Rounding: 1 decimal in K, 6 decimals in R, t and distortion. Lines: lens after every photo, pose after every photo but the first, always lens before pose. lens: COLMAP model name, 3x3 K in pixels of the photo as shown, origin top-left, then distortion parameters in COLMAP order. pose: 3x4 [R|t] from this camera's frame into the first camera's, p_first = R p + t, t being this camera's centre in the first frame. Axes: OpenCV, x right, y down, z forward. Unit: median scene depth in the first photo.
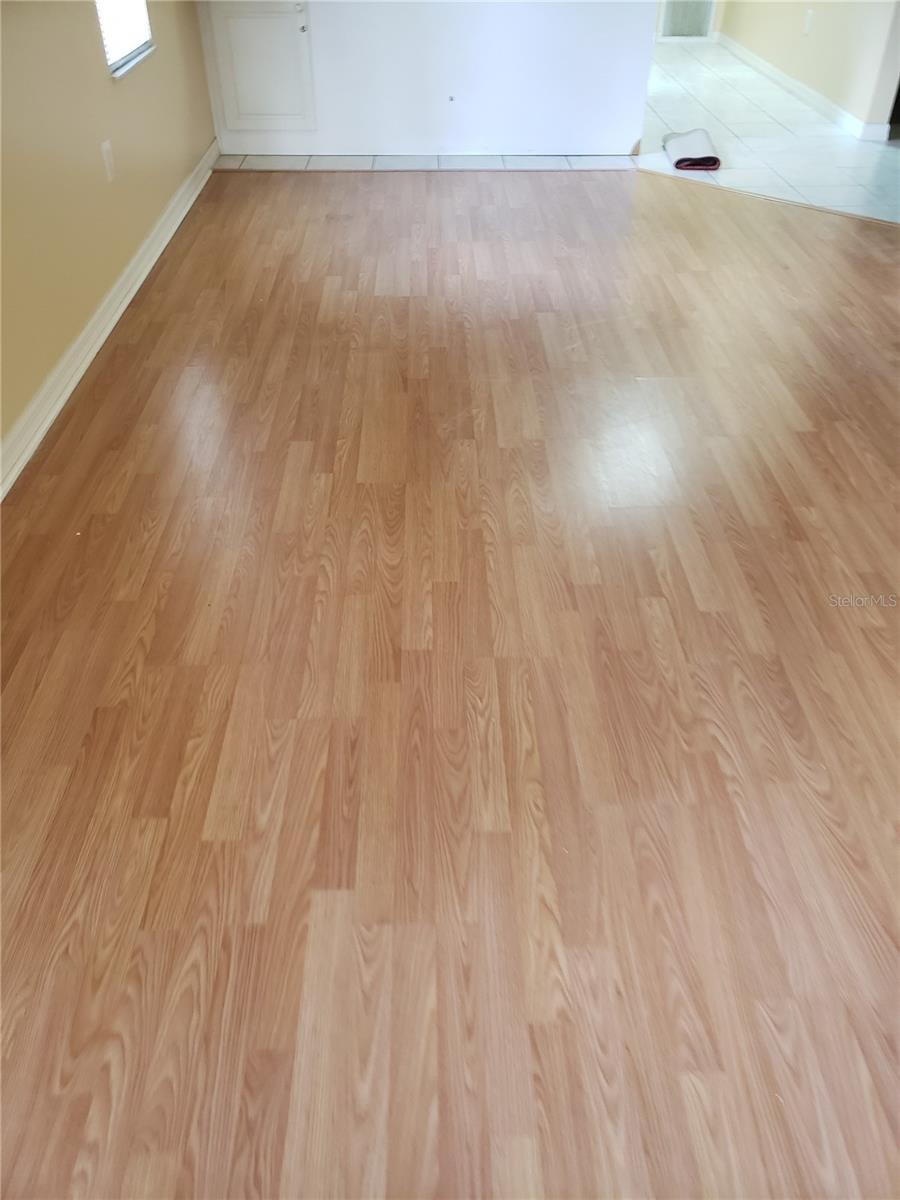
lens RADIAL K [[911.1, 0, 450.0], [0, 911.1, 600.0], [0, 0, 1]] dist [0.000906, -0.125353]
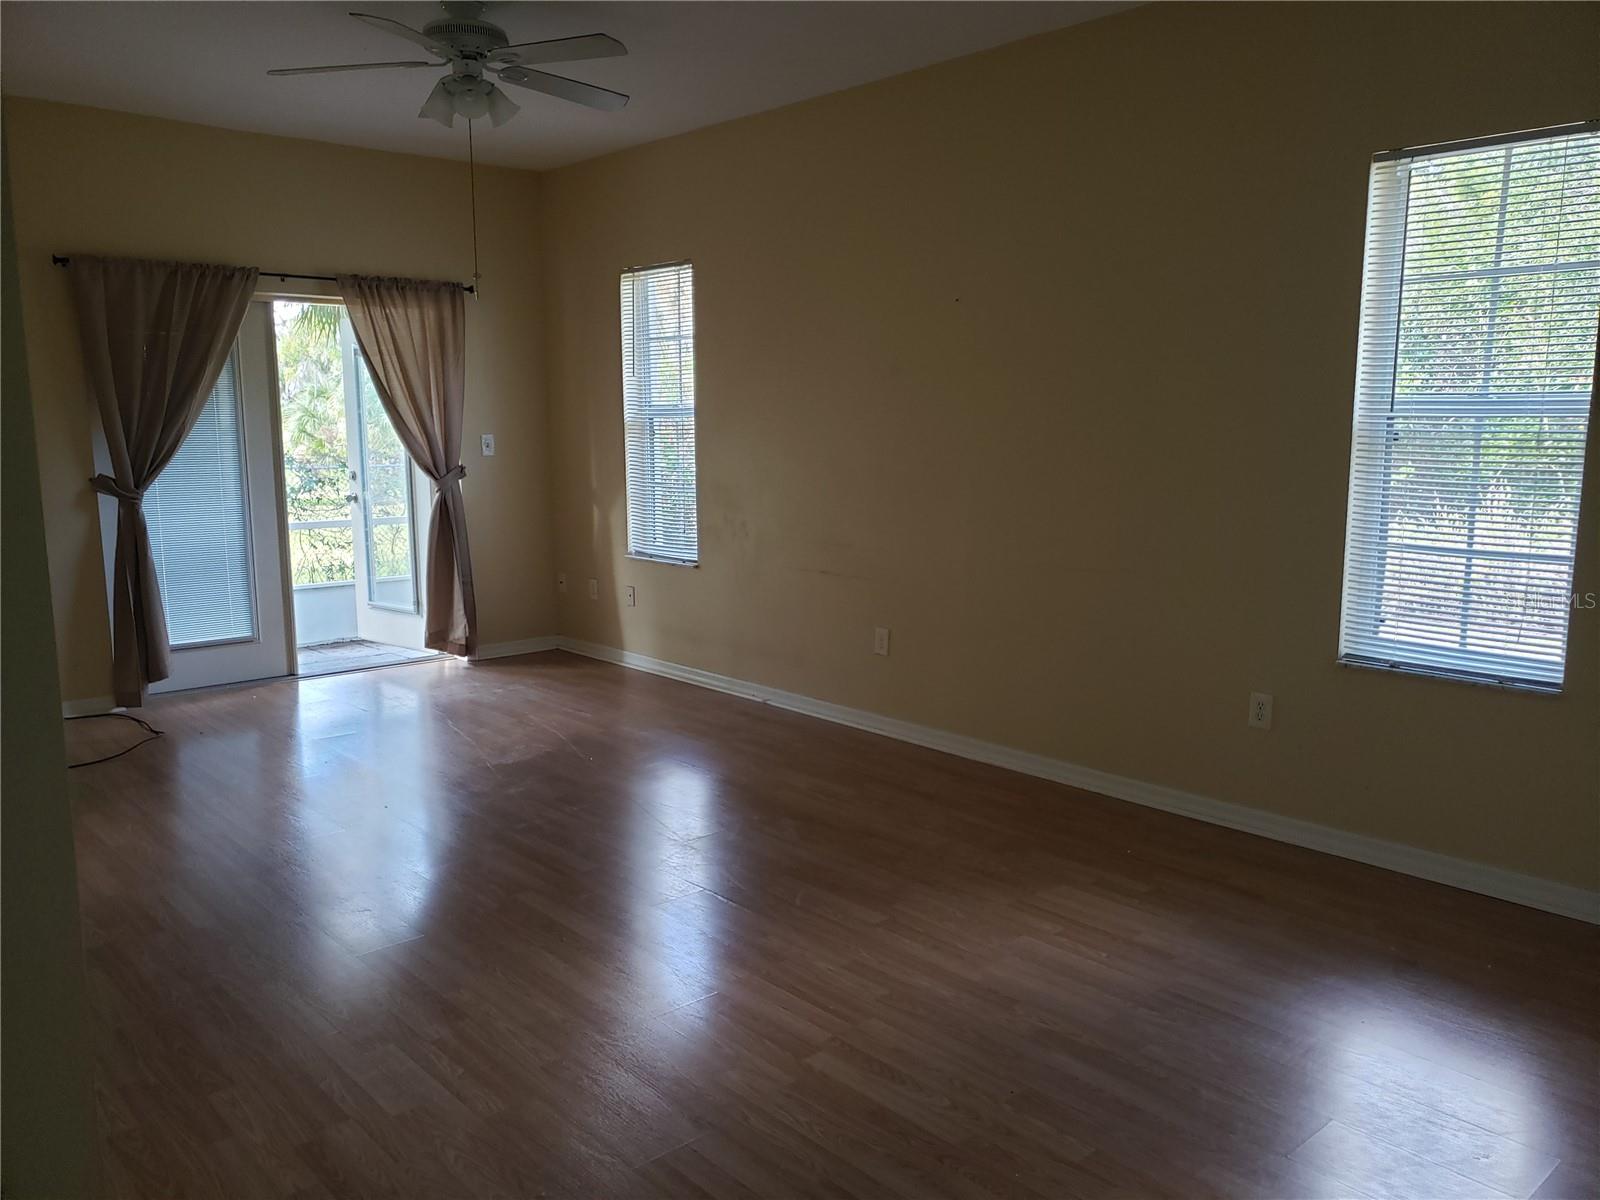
lens RADIAL K [[1214.8, 0, 800.0], [0, 1214.8, 600.0], [0, 0, 1]] dist [0.000906, -0.125353]
pose [[-0.756412, 0.089720, -0.647913, 0.760144], [-0.423863, 0.687196, 0.590002, -1.021173], [0.498179, 0.720911, -0.481774, 1.176306]]
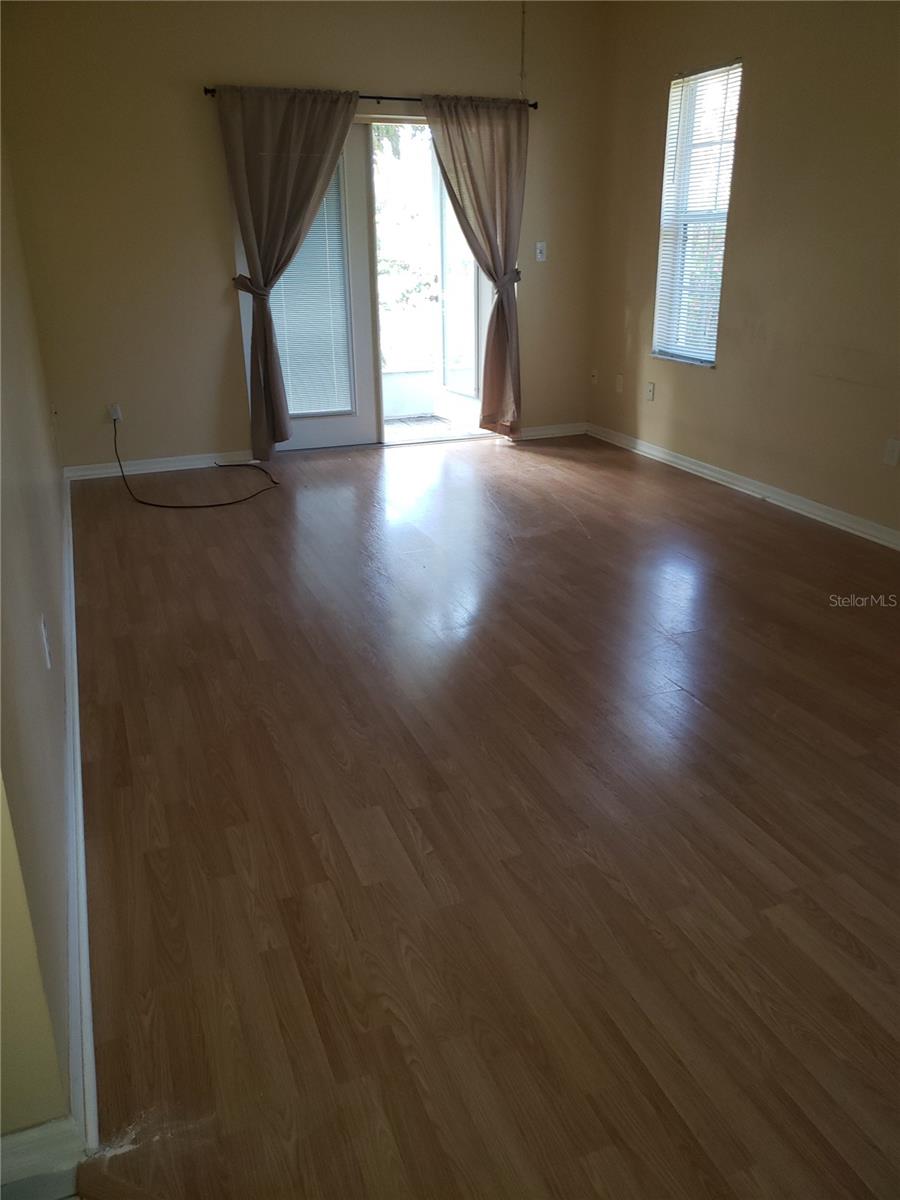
lens RADIAL K [[933.7, 0, 450.0], [0, 933.7, 600.0], [0, 0, 1]] dist [0.041694, -0.045872]
pose [[-0.936950, 0.129559, -0.324560, 0.629691], [-0.221192, 0.499165, 0.837800, -0.905399], [0.270554, 0.856767, -0.439035, 1.056684]]
